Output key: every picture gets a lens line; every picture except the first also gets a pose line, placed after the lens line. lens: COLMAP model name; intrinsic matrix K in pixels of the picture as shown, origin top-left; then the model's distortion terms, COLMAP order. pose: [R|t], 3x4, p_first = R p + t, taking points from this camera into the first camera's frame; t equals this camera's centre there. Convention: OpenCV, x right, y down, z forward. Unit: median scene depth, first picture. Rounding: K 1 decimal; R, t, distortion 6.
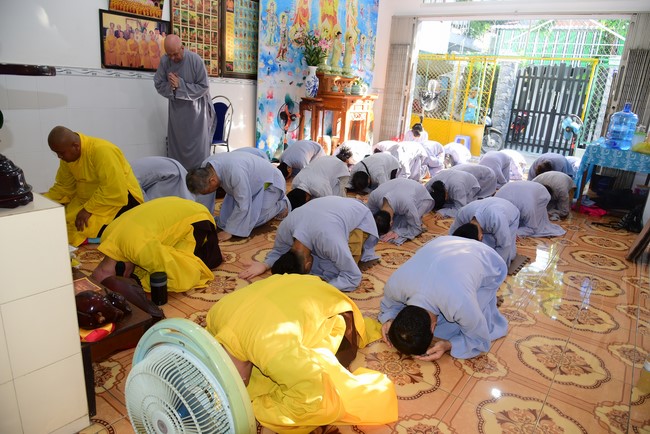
lens RADIAL K [[432.1, 0, 325.0], [0, 432.1, 217.0], [0, 0, 1]] dist [-0.037028, -0.001289]
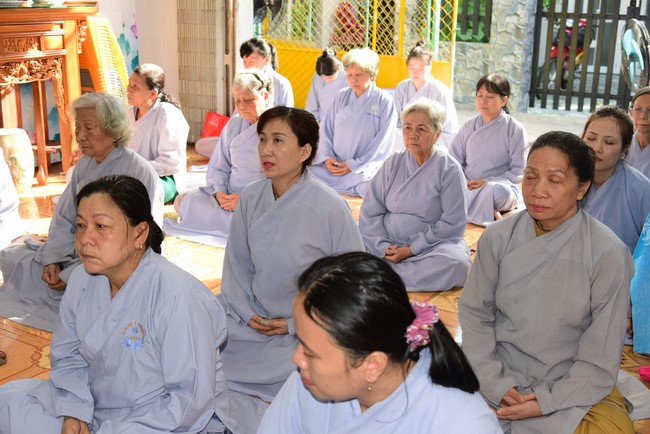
lens RADIAL K [[858.7, 0, 325.0], [0, 858.7, 217.0], [0, 0, 1]] dist [-0.019393, -0.027985]
pose [[0.992320, -0.089183, 0.085712, 0.243496], [0.092346, 0.995157, -0.033671, -0.079592], [-0.082294, 0.041328, 0.995751, 0.338918]]
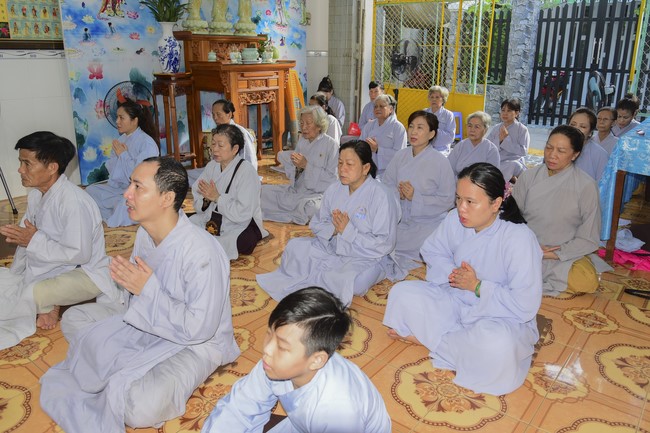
lens RADIAL K [[524.1, 0, 326.7], [0, 524.1, 187.3], [0, 0, 1]] dist [-0.002810, -0.055009]
pose [[0.997673, -0.058942, -0.034259, 0.198858], [0.057201, 0.997122, -0.049751, -0.061309], [0.037093, 0.047676, 0.998174, 0.260596]]
